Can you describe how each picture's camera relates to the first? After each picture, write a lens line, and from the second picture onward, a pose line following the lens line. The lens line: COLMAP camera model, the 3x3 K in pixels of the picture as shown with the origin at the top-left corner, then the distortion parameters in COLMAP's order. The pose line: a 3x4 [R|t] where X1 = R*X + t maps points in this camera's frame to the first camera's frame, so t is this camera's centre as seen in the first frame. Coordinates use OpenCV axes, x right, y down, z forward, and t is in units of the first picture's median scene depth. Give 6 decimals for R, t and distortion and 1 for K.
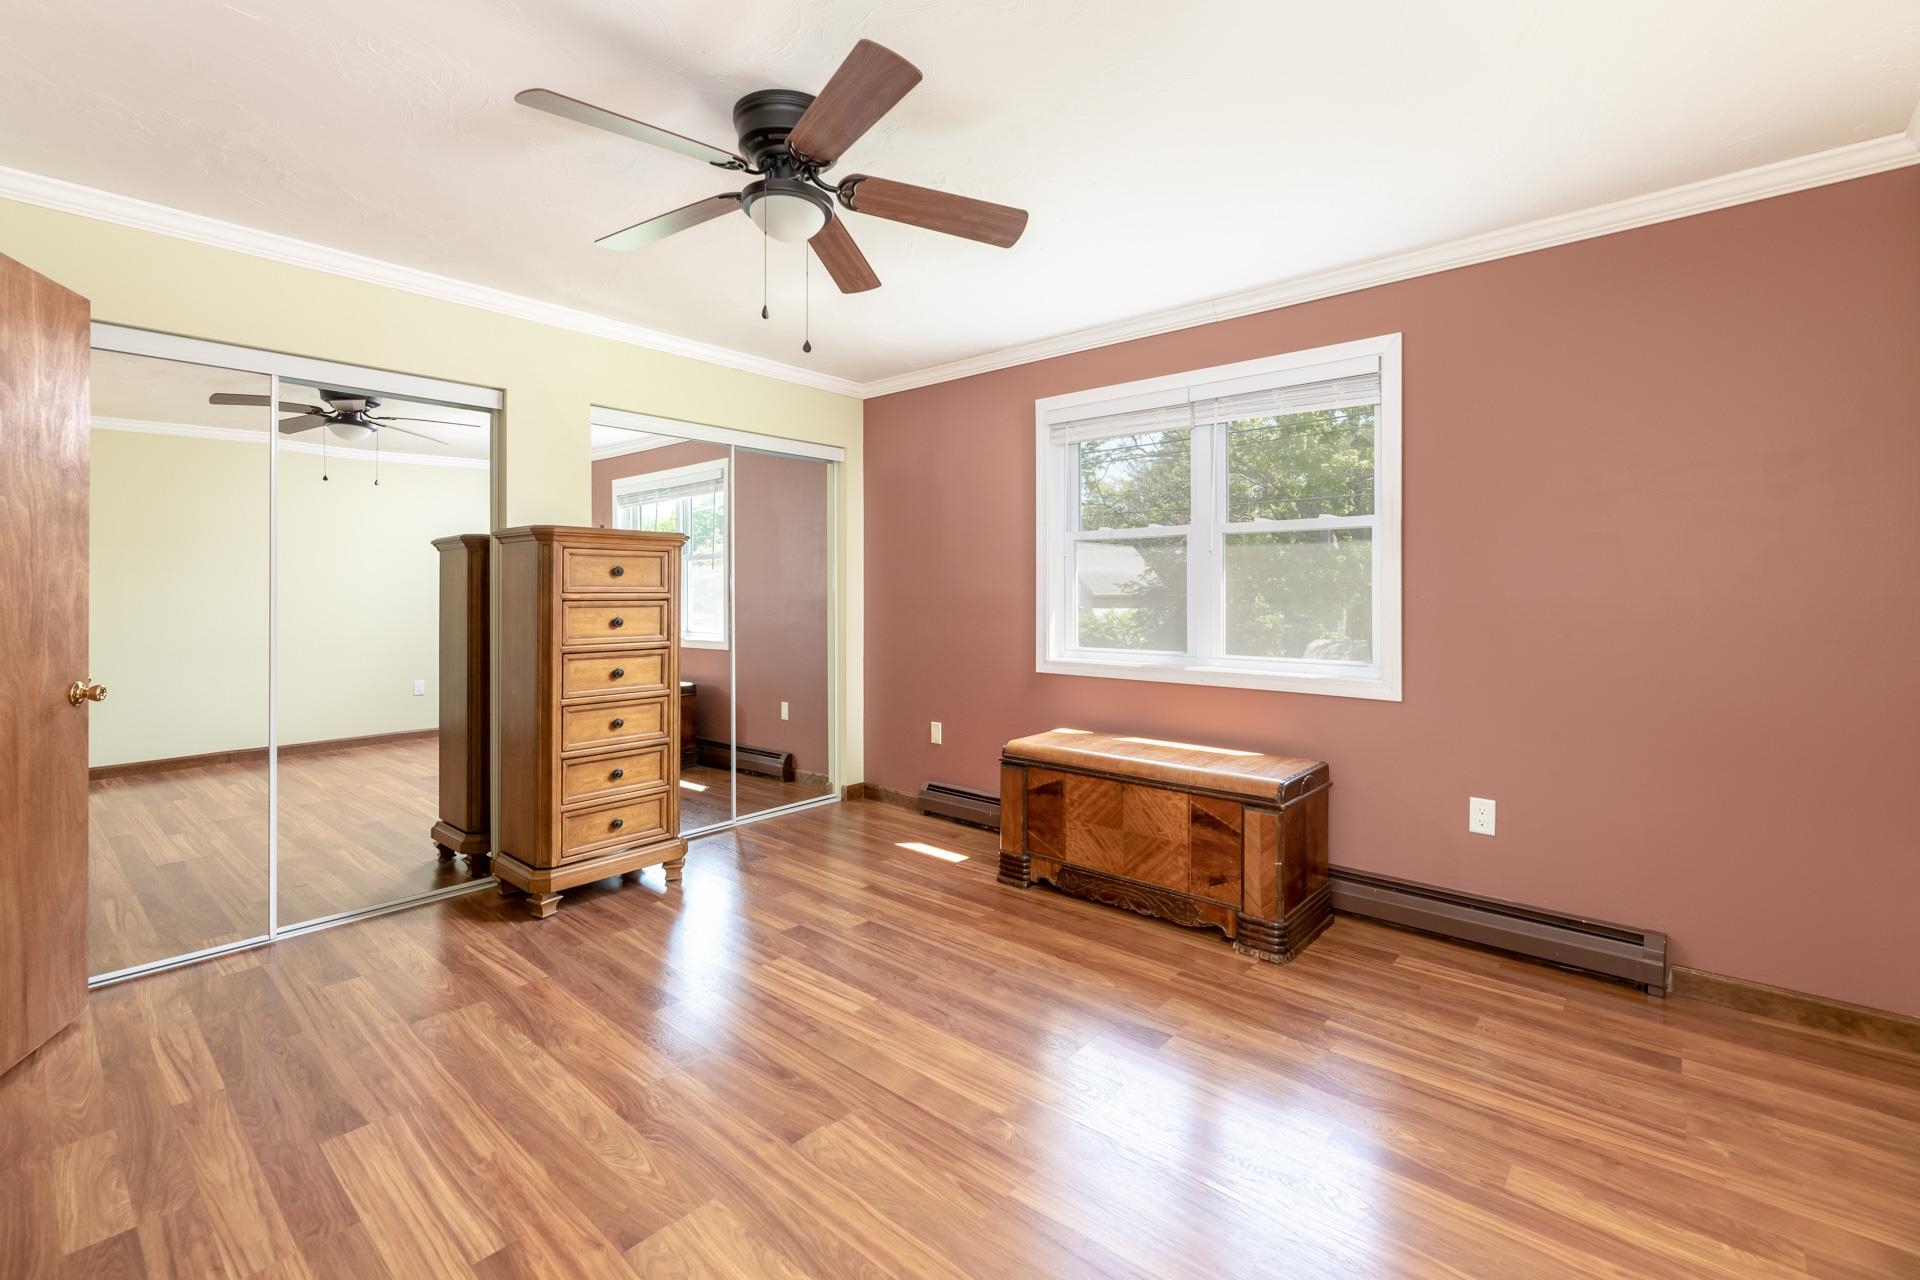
lens RADIAL K [[811.1, 0, 928.3], [0, 811.1, 589.9], [0, 0, 1]] dist [0.000075, -0.000213]
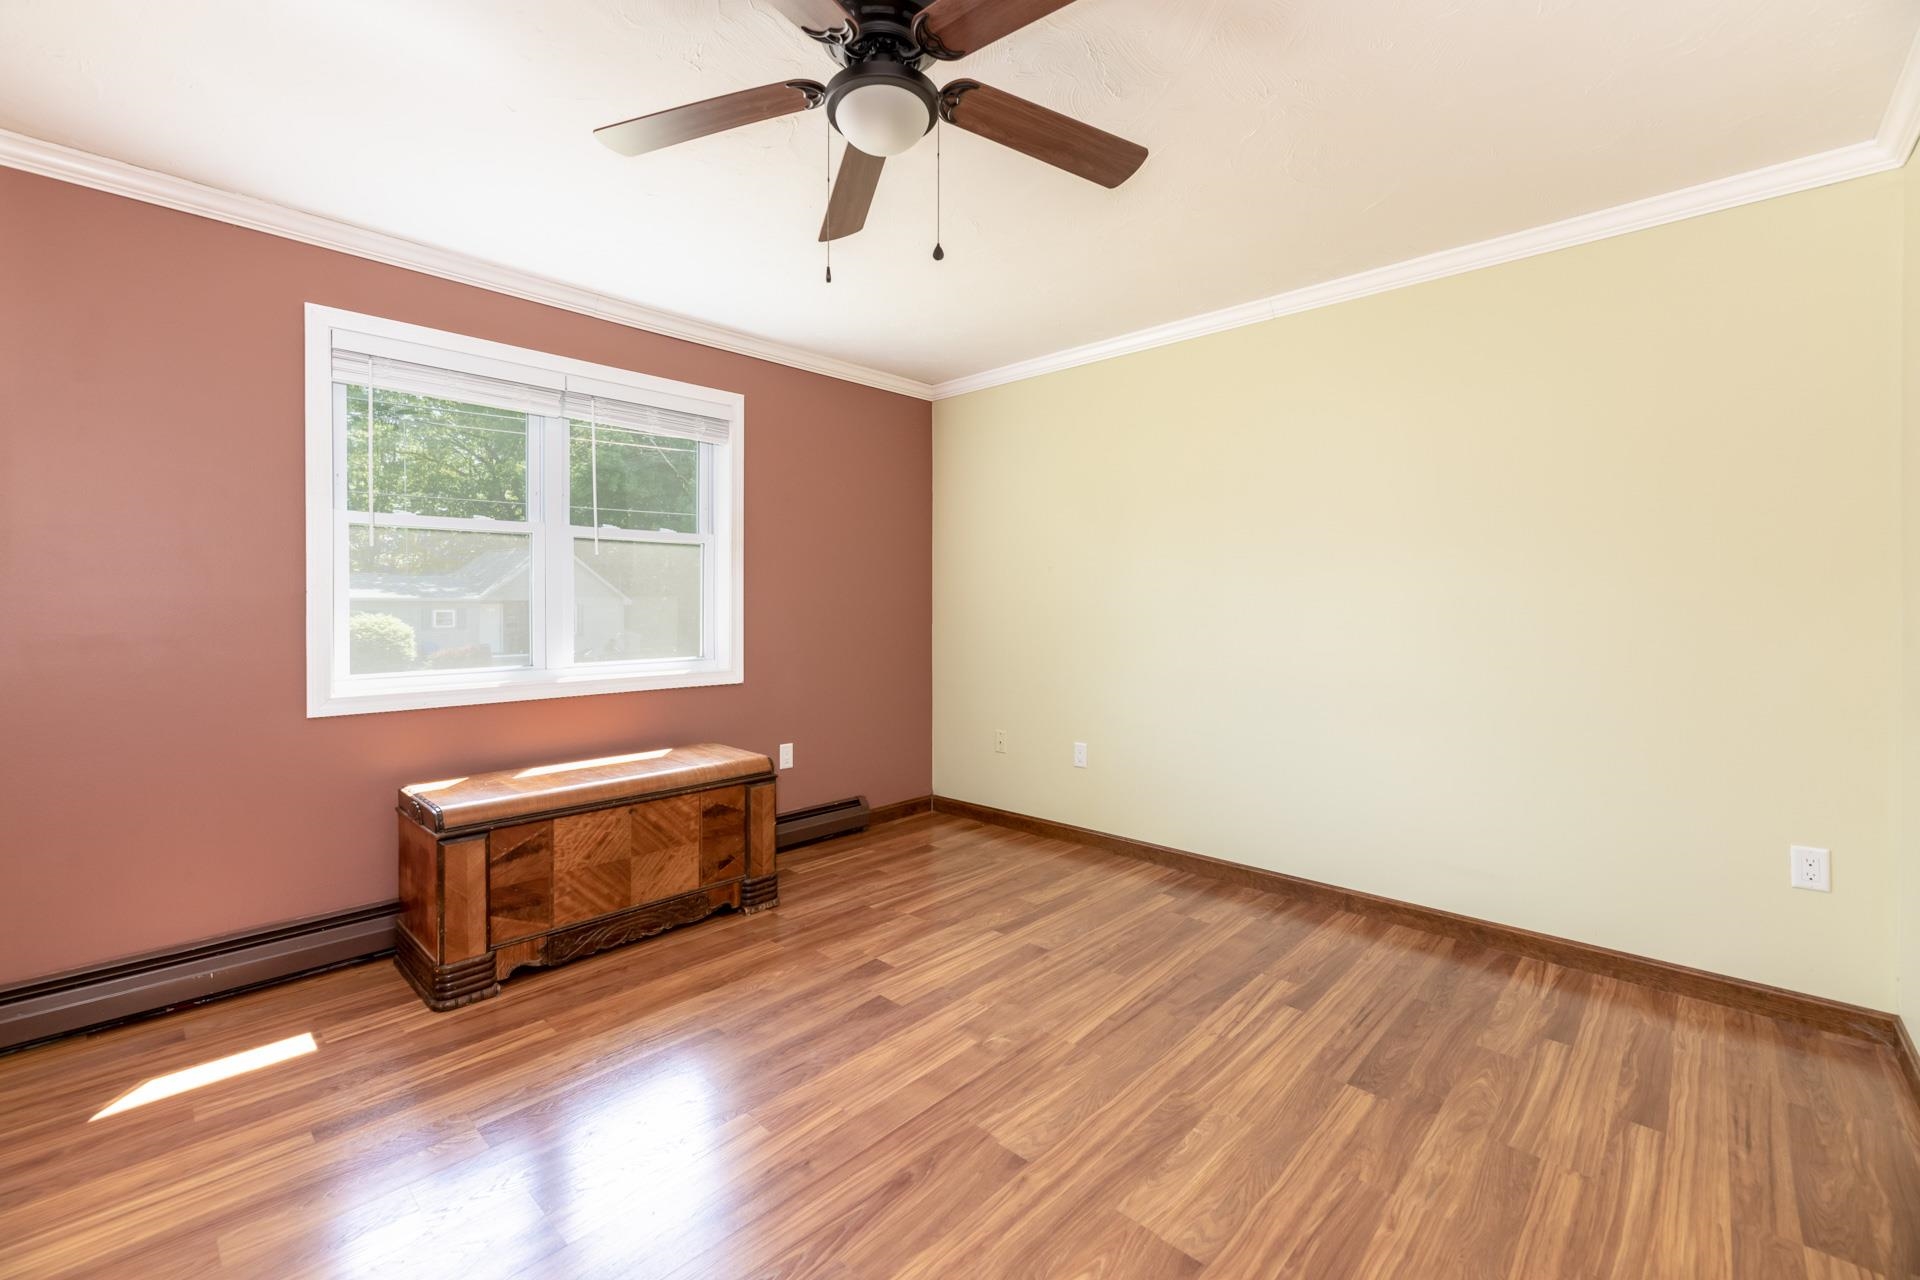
lens RADIAL K [[785.4, 0, 953.8], [0, 785.4, 605.7], [0, 0, 1]] dist [0.000720, 0.000112]
pose [[0.048937, -0.003665, 0.998795, -0.786441], [-0.003163, 0.999988, 0.003824, 0.009731], [-0.998797, -0.003346, 0.048925, 0.740626]]
